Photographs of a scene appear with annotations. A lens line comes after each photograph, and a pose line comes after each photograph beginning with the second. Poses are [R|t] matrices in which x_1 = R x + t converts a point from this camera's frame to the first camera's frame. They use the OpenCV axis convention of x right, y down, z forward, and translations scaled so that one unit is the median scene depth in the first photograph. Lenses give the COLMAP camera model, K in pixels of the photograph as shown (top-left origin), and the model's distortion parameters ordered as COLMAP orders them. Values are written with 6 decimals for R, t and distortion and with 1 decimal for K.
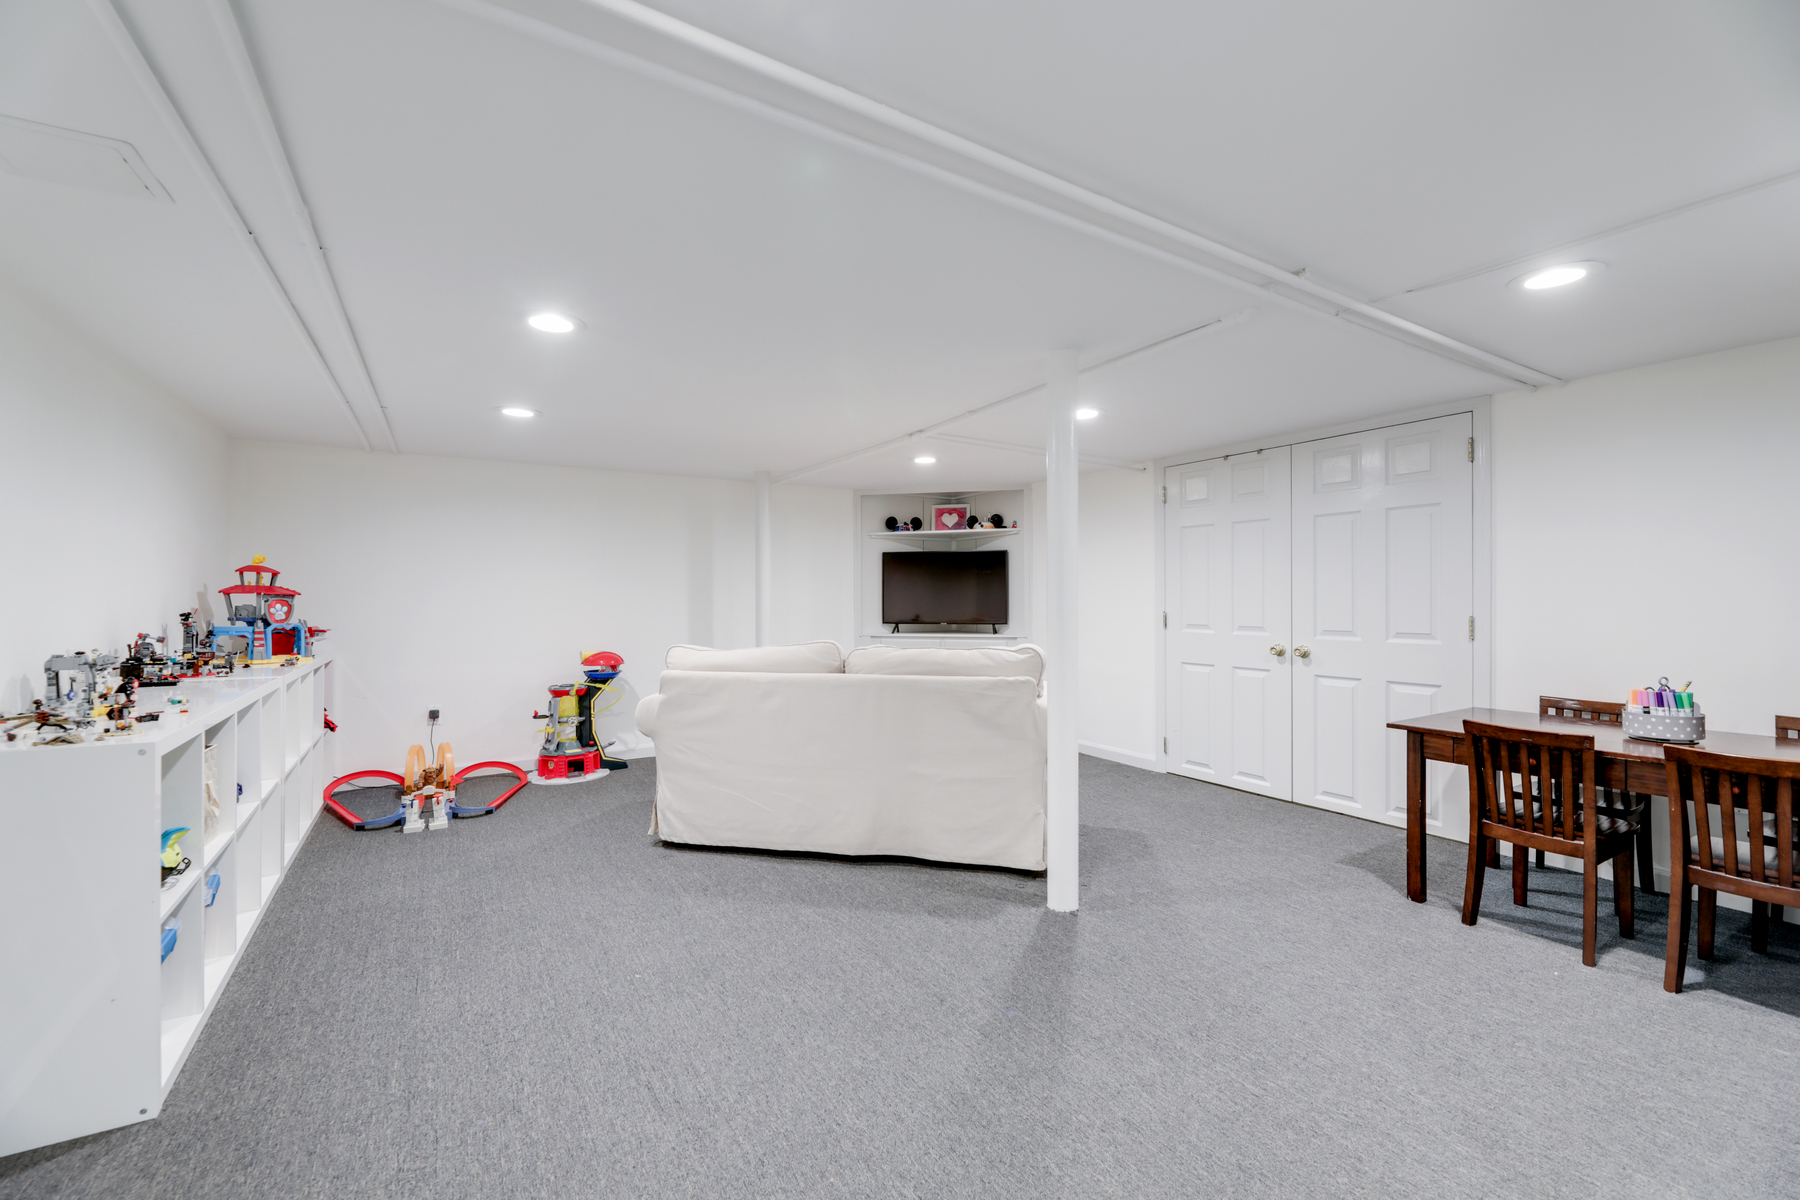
lens RADIAL K [[733.8, 0, 892.3], [0, 733.8, 597.6], [0, 0, 1]] dist [0.001214, -0.003956]
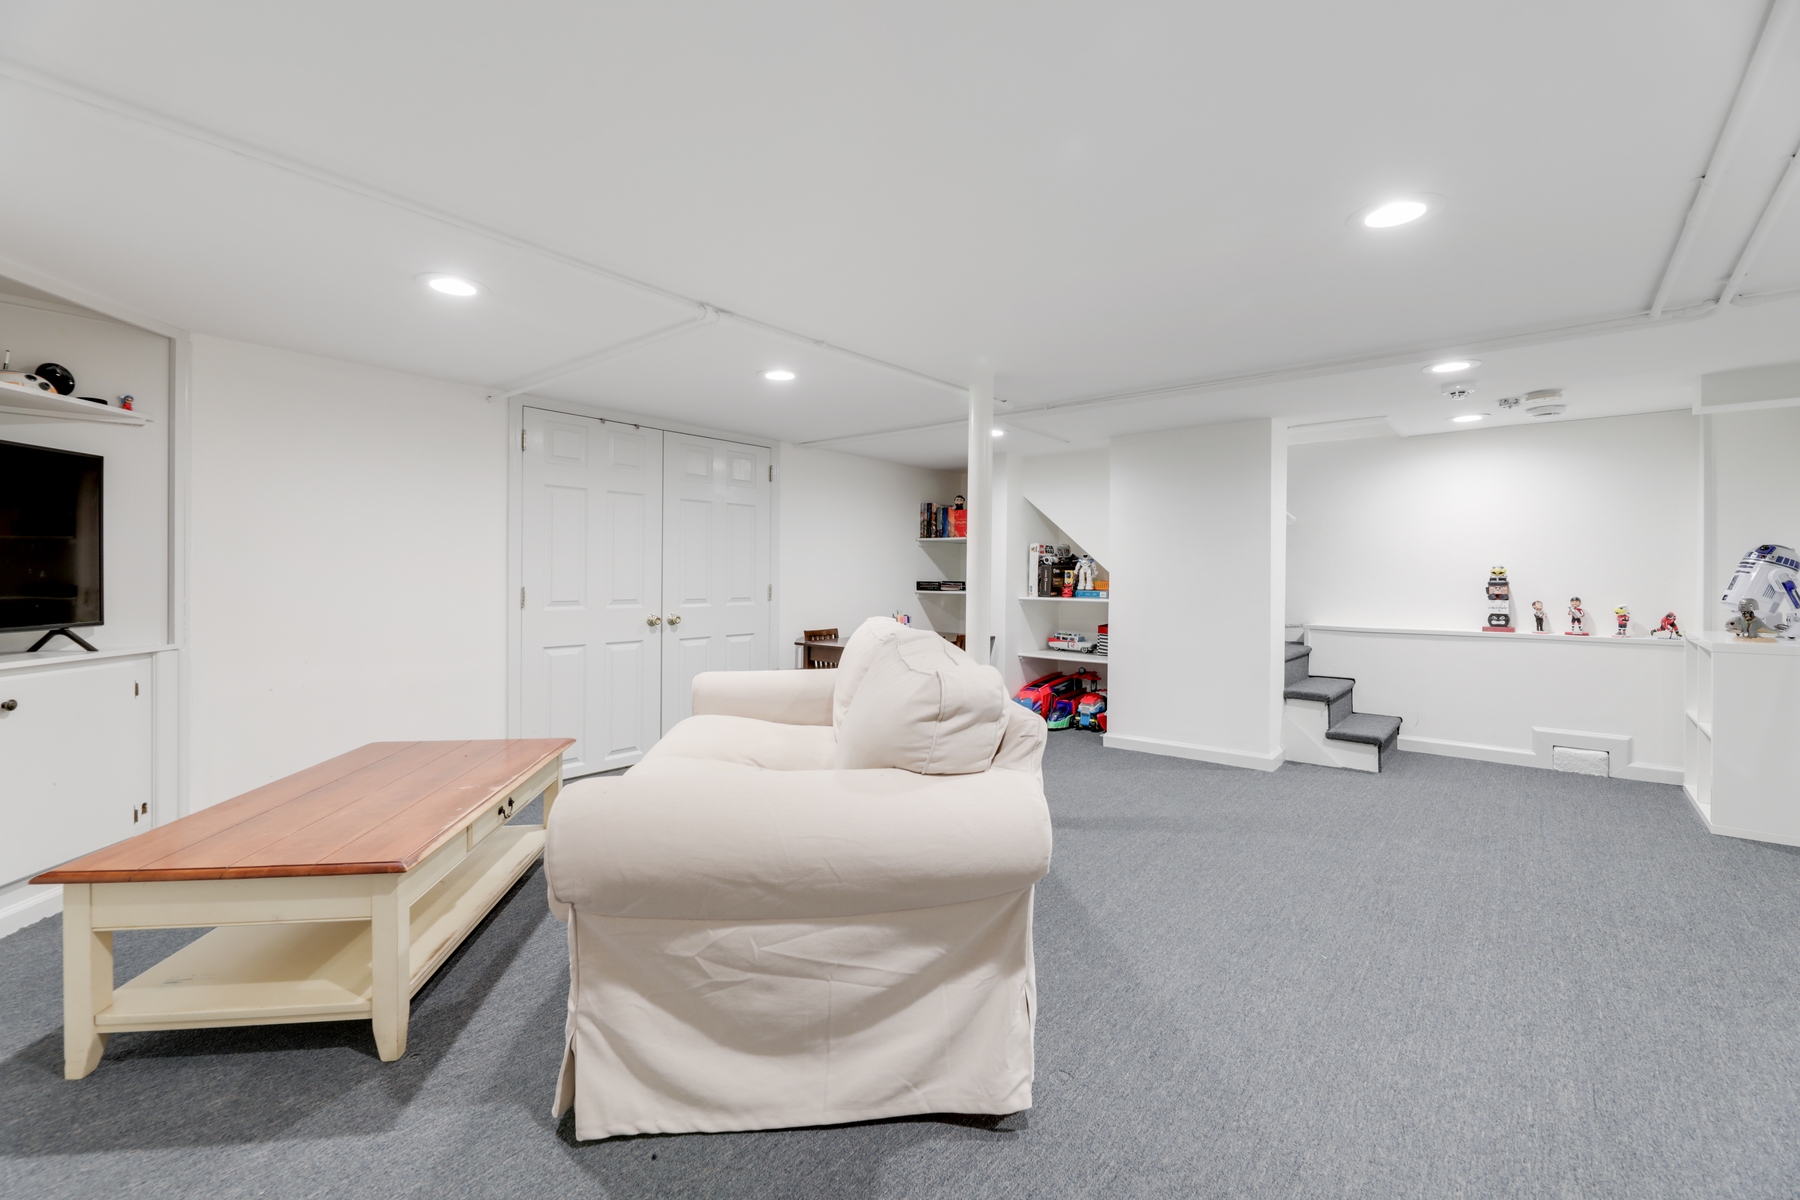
lens RADIAL K [[742.9, 0, 895.6], [0, 742.9, 567.6], [0, 0, 1]] dist [-0.001805, -0.000555]
pose [[-0.313919, 0.009143, 0.949406, -0.610272], [-0.006096, 0.999914, -0.011645, 0.005772], [-0.949430, -0.009443, -0.313837, 1.020375]]
